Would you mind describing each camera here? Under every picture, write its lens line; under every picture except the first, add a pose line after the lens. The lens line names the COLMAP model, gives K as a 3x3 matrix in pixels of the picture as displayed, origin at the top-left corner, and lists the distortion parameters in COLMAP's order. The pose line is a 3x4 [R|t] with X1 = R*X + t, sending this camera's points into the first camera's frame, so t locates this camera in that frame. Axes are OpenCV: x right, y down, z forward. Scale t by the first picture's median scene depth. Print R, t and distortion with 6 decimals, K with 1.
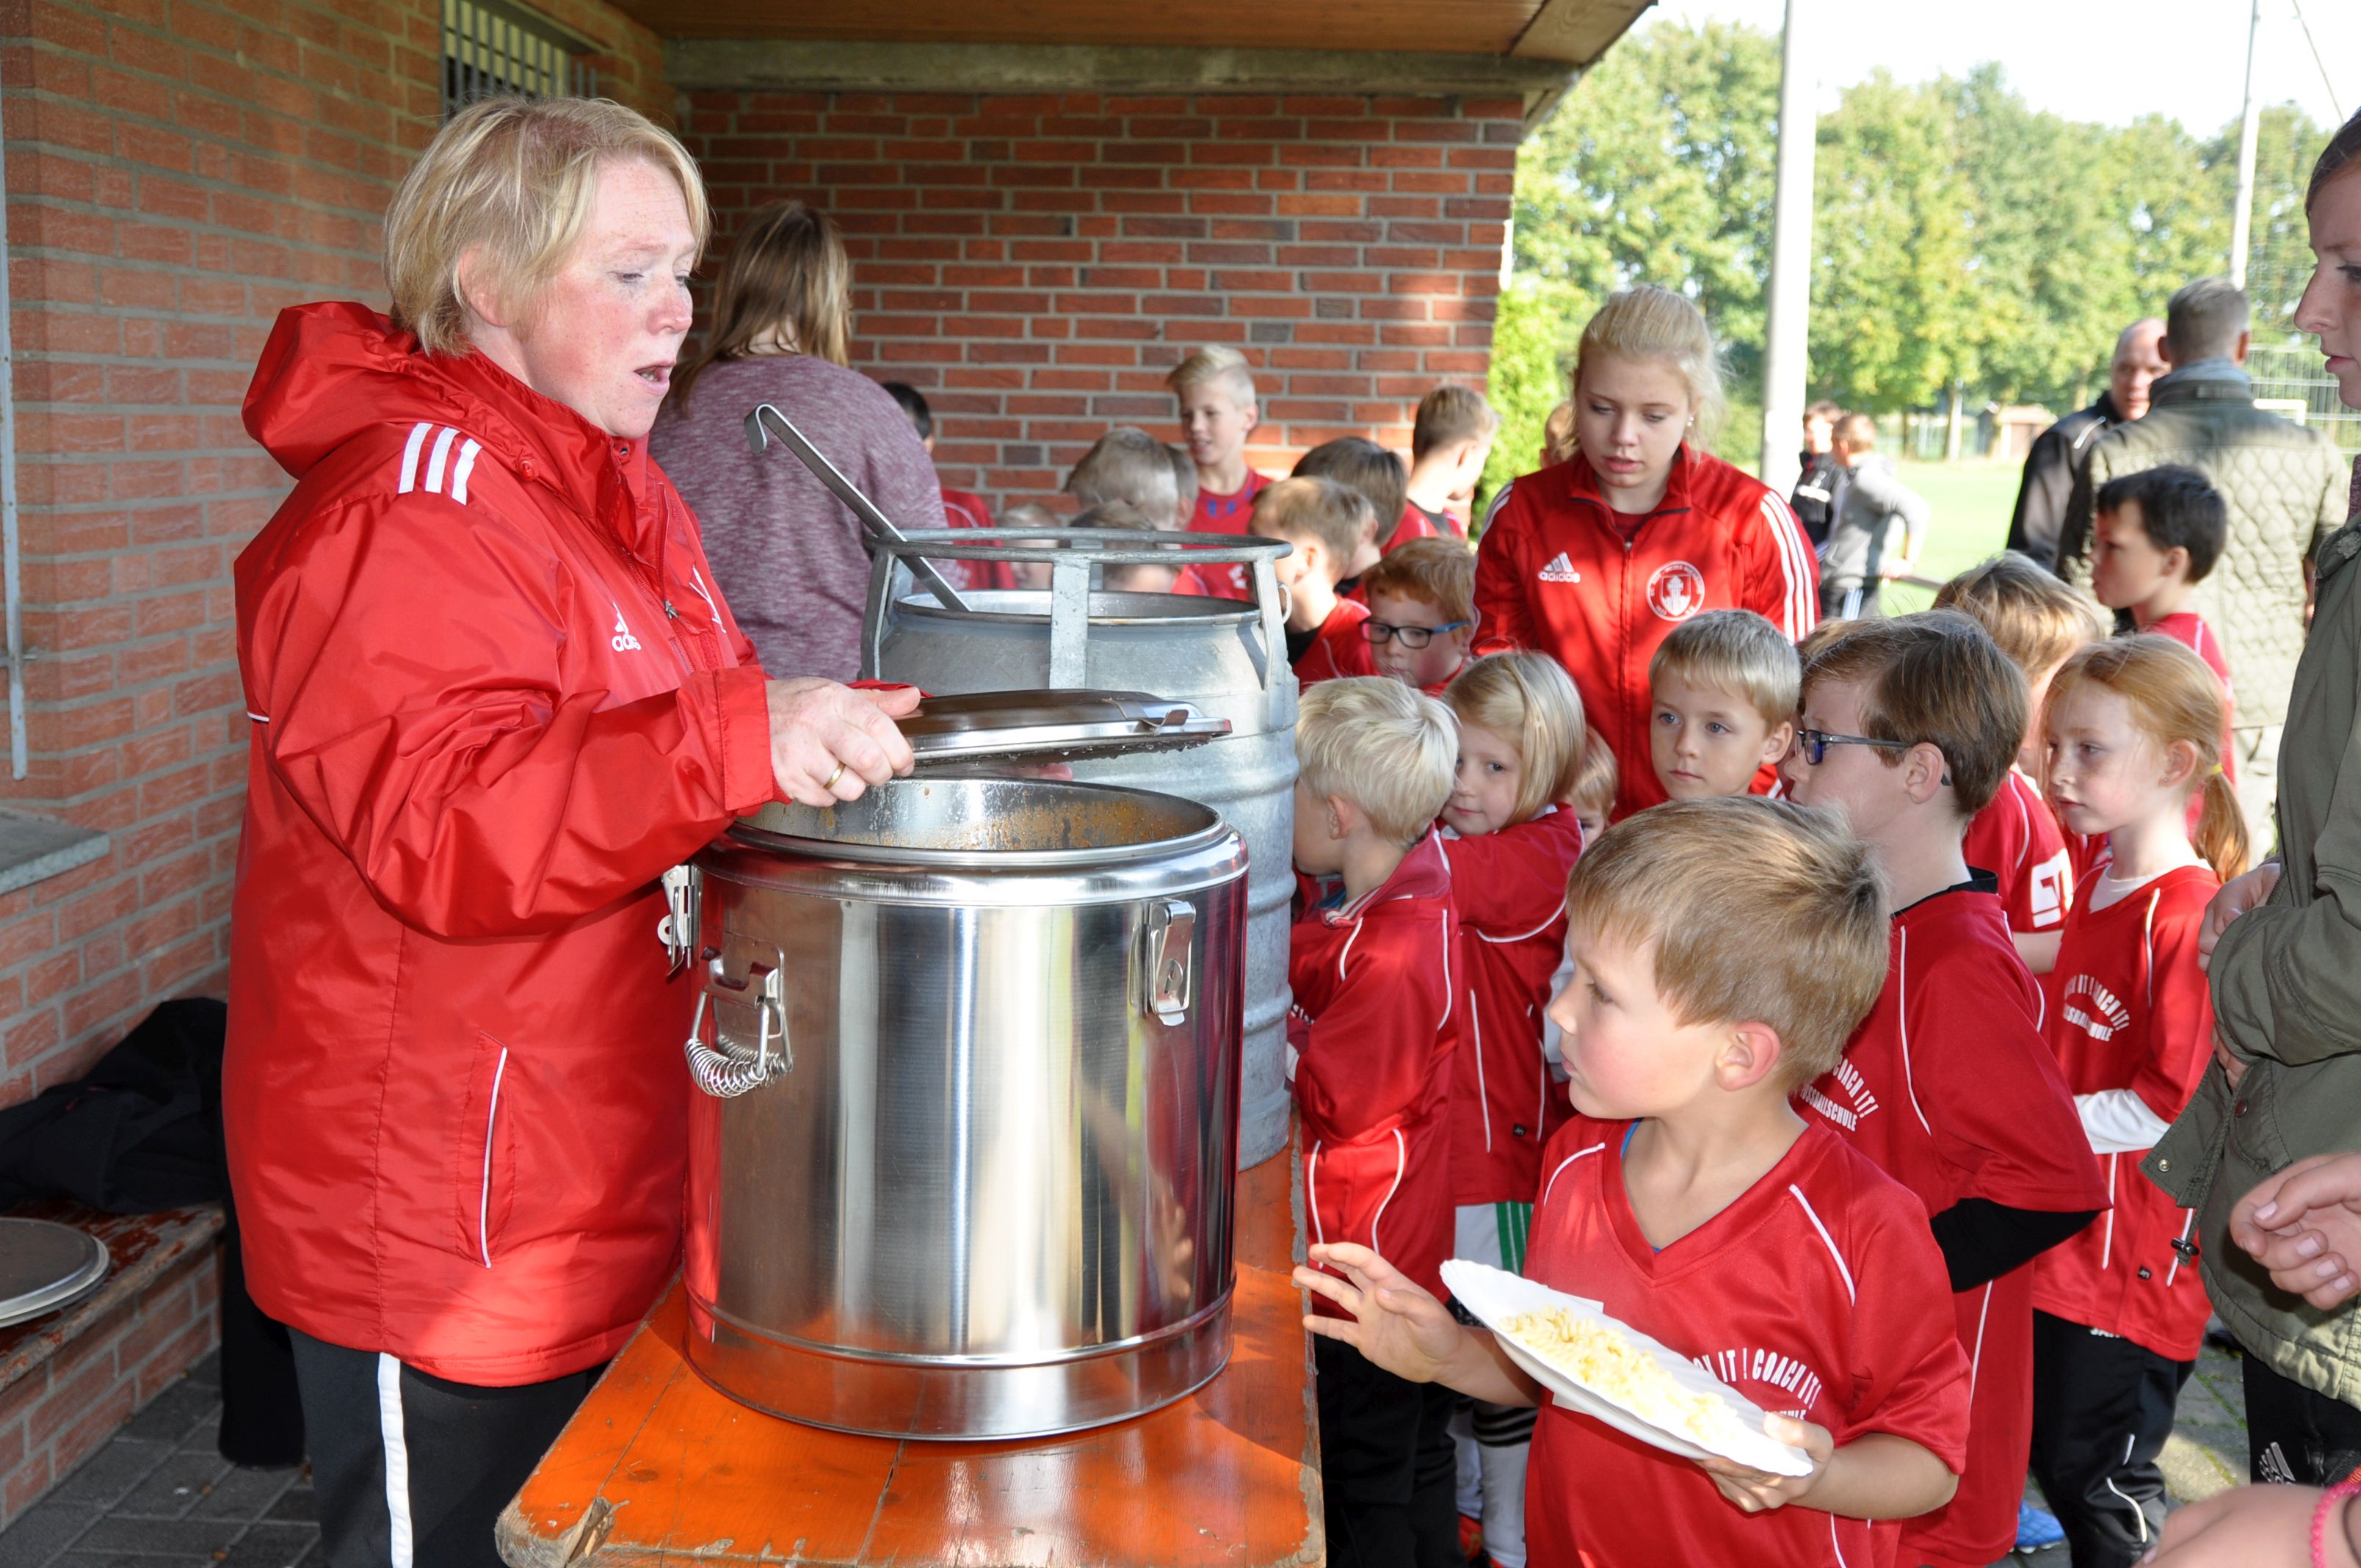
lens RADIAL K [[2502.2, 0, 1181.8], [0, 2502.2, 778.8], [0, 0, 1]] dist [-0.025014, 0.000000]
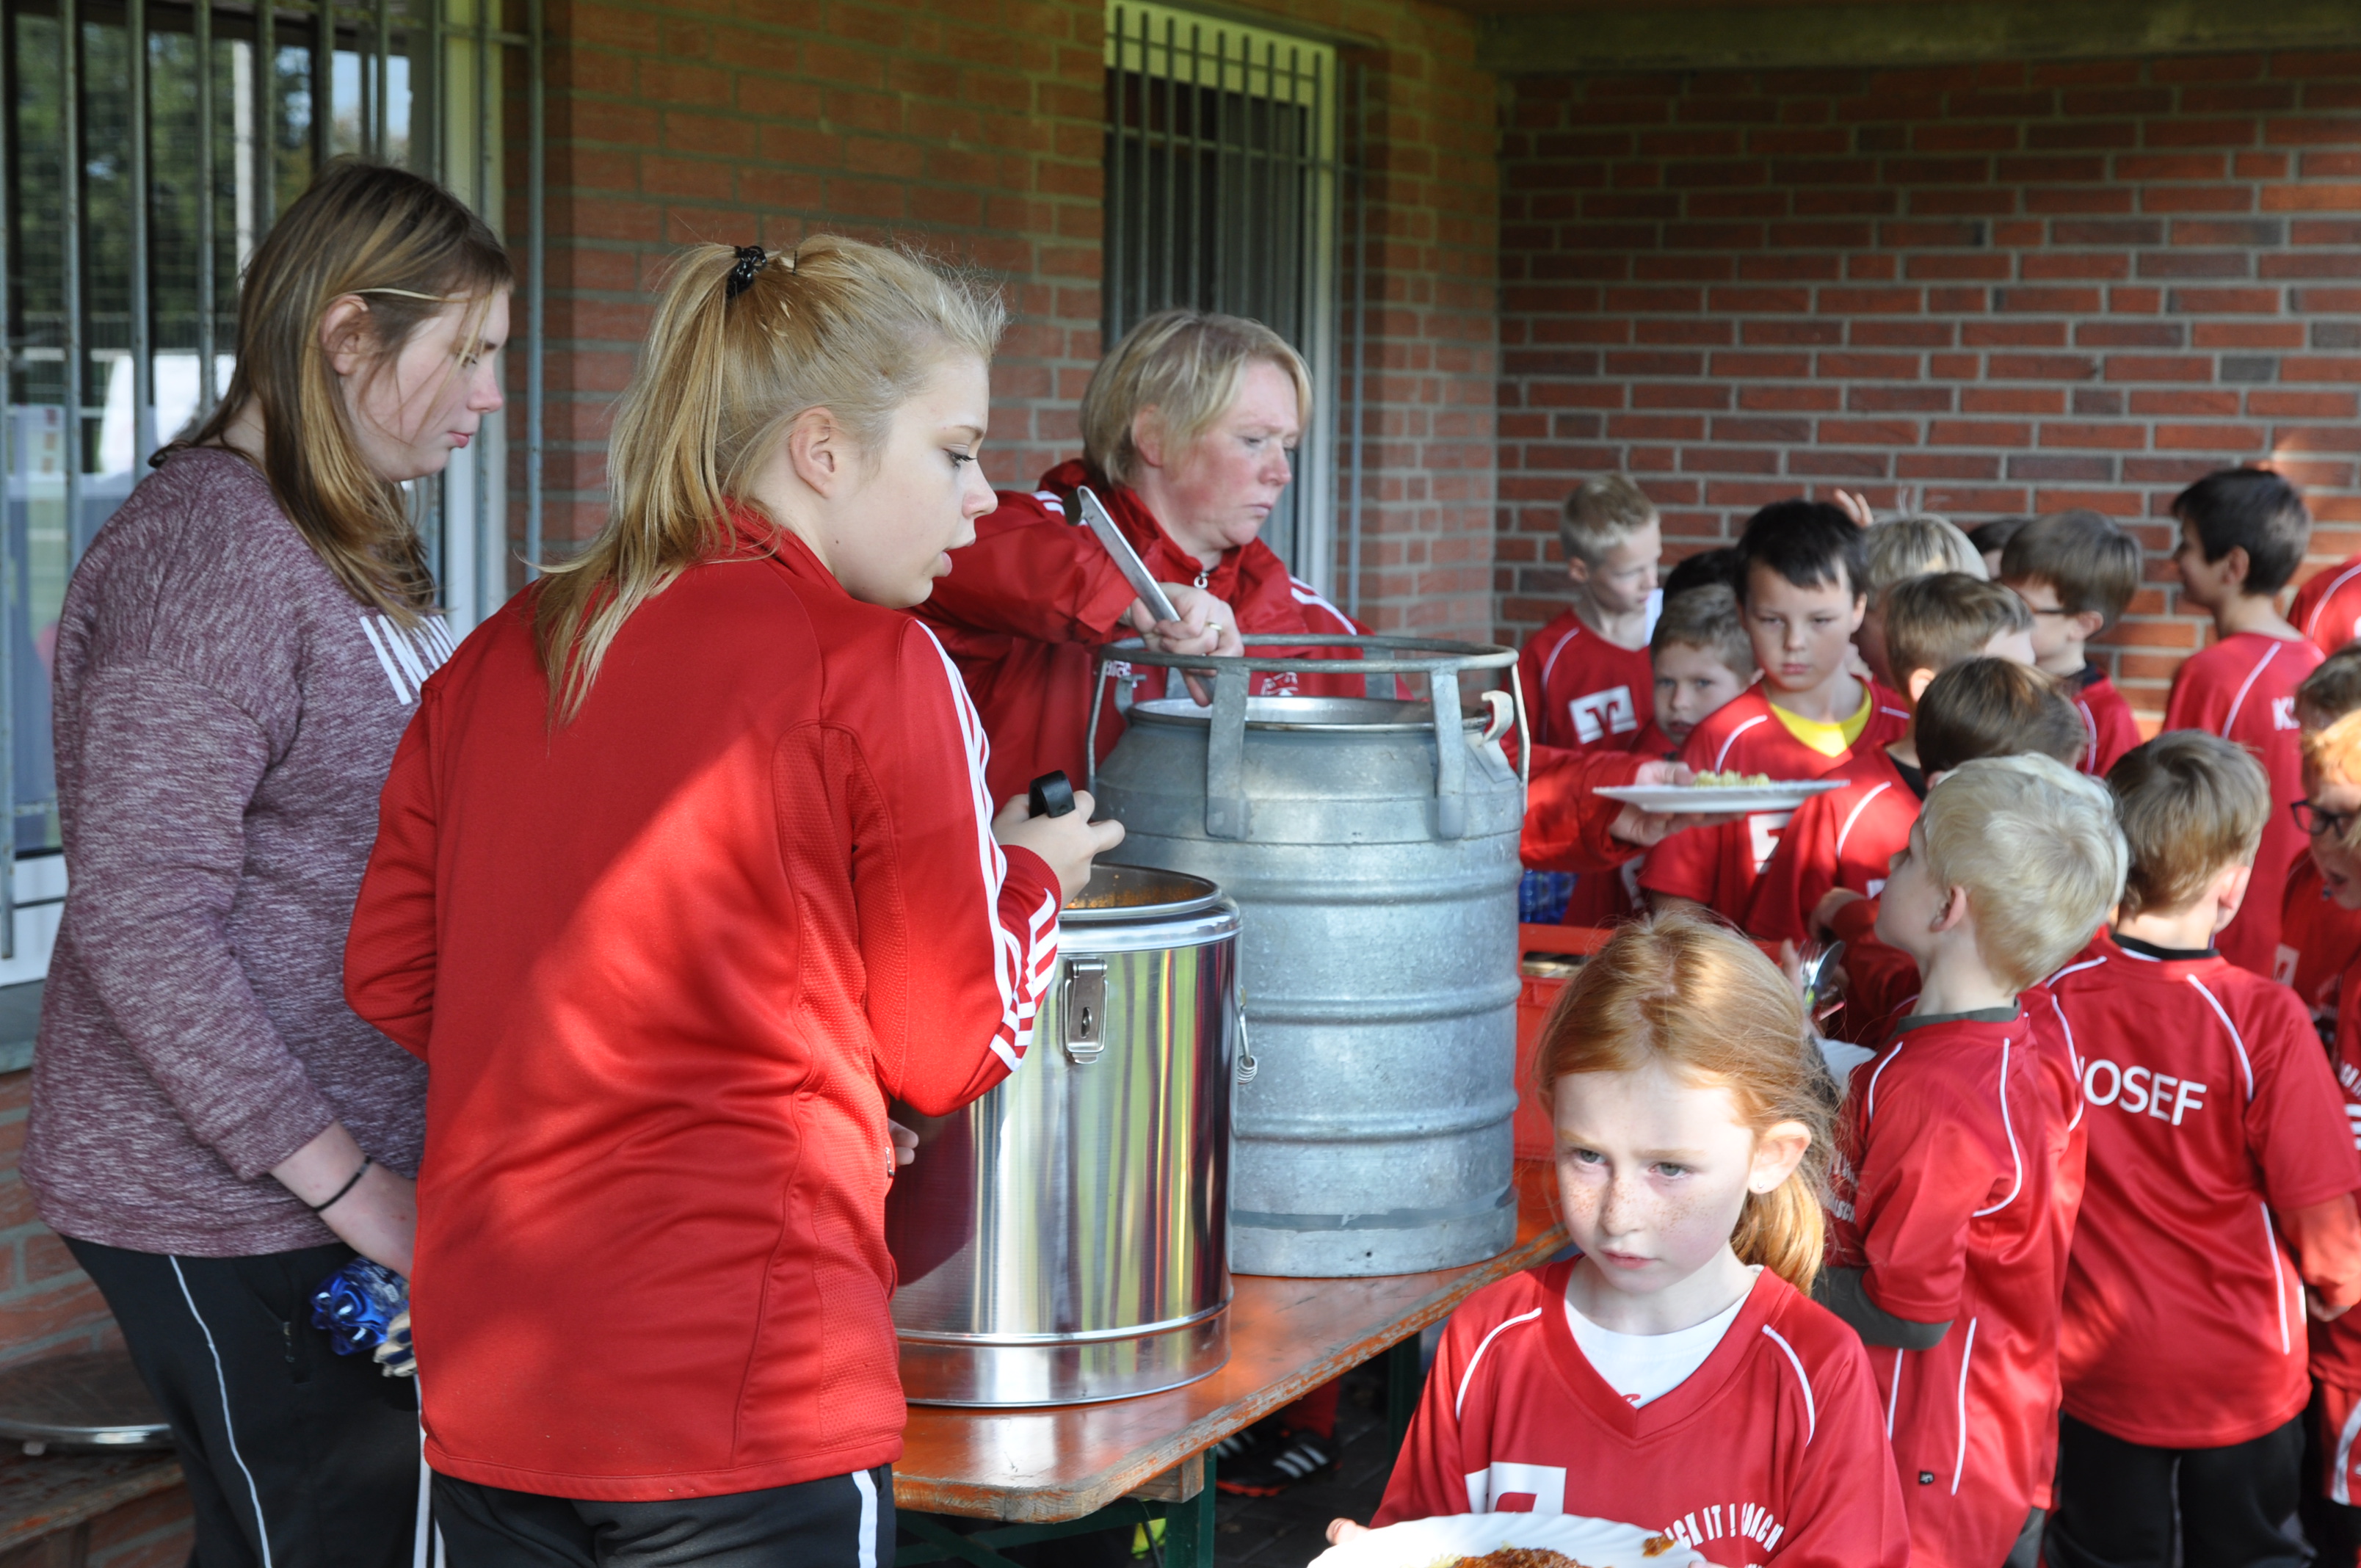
lens RADIAL K [[3823.0, 0, 1180.6], [0, 3823.0, 786.6], [0, 0, 1]] dist [0.008402, 0.000000]
pose [[0.927135, 0.029139, -0.373593, 0.169868], [-0.050104, 0.997660, -0.046528, 0.014143], [0.371363, 0.061856, 0.926425, -0.163788]]
